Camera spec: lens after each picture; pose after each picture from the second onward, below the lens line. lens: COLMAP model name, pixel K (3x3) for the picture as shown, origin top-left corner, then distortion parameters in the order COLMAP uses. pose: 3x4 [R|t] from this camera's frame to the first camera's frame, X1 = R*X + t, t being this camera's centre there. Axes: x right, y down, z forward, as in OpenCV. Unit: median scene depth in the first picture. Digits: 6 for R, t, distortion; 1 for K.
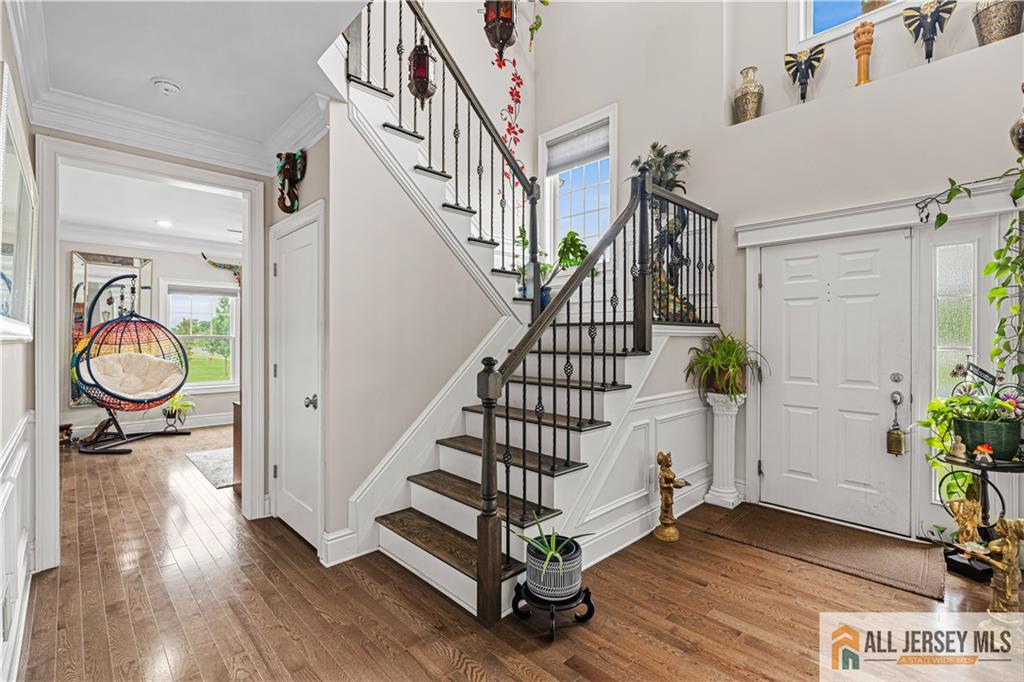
lens RADIAL K [[458.2, 0, 515.9], [0, 458.2, 336.1], [0, 0, 1]] dist [-0.008576, 0.000476]
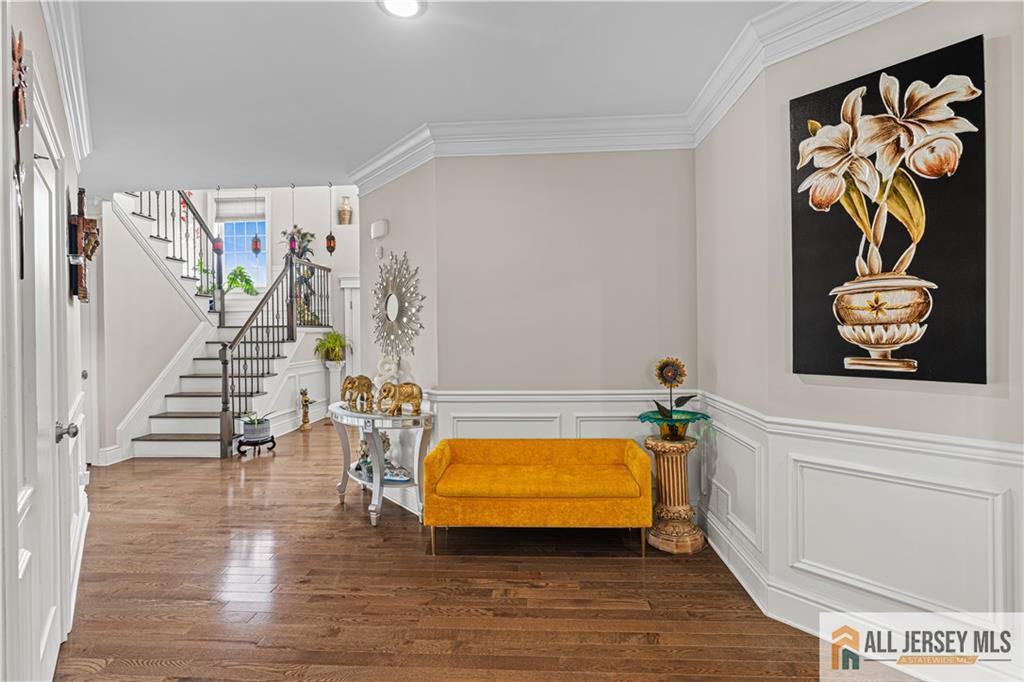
lens RADIAL K [[458.2, 0, 515.9], [0, 458.2, 336.1], [0, 0, 1]] dist [-0.008576, 0.000476]
pose [[0.726930, -0.015409, 0.686538, -0.370707], [0.008491, 0.999873, 0.013451, -0.003591], [-0.686659, -0.003949, 0.726969, -1.089362]]
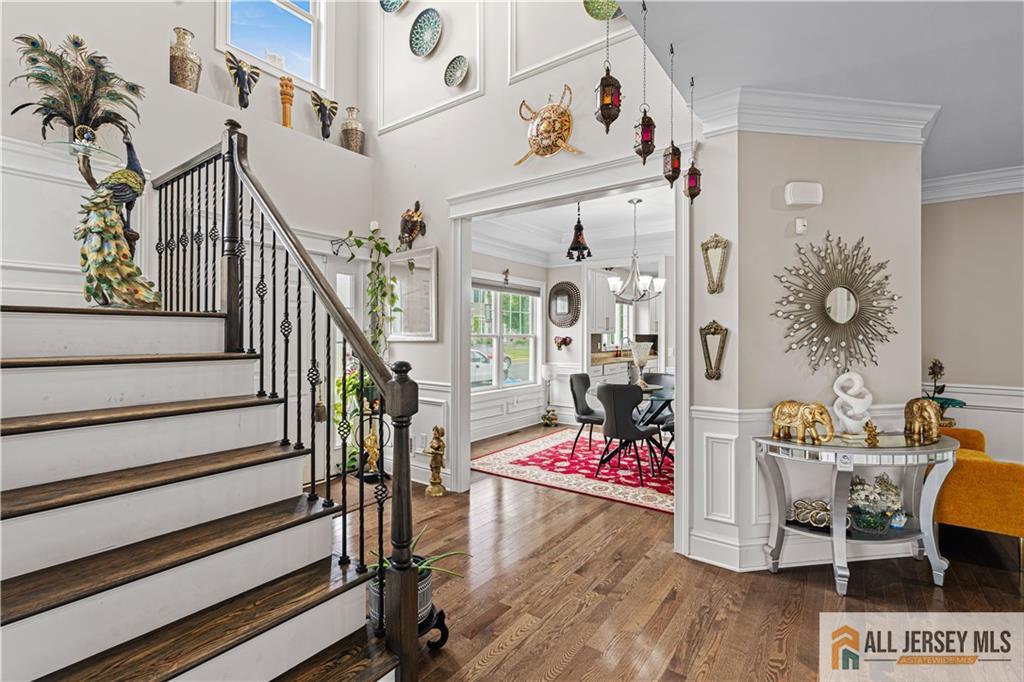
lens RADIAL K [[468.5, 0, 518.0], [0, 468.5, 336.6], [0, 0, 1]] dist [-0.004700, -0.000065]
pose [[-0.174263, 0.005116, 0.984686, -0.568468], [-0.009228, 0.999934, -0.006829, 0.008531], [-0.984656, -0.010277, -0.174204, 0.595755]]
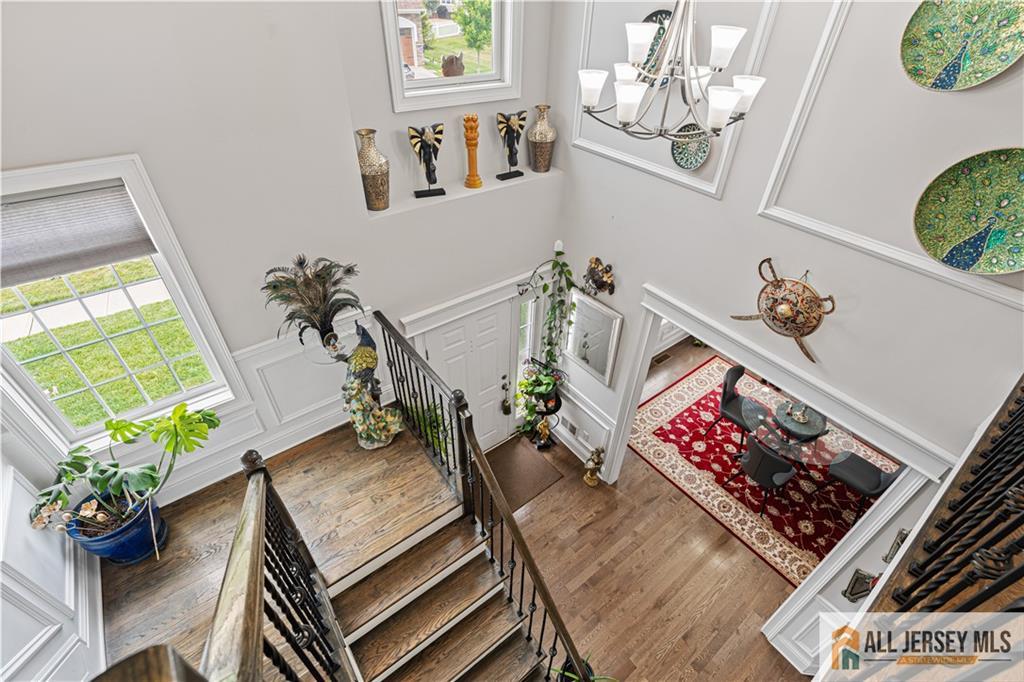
lens RADIAL K [[458.2, 0, 515.9], [0, 458.2, 336.1], [0, 0, 1]] dist [-0.008576, 0.000476]
pose [[0.126536, -0.609532, 0.782598, -0.292048], [-0.032800, 0.785937, 0.617436, -0.915693], [-0.991420, -0.103797, 0.079456, 0.768403]]
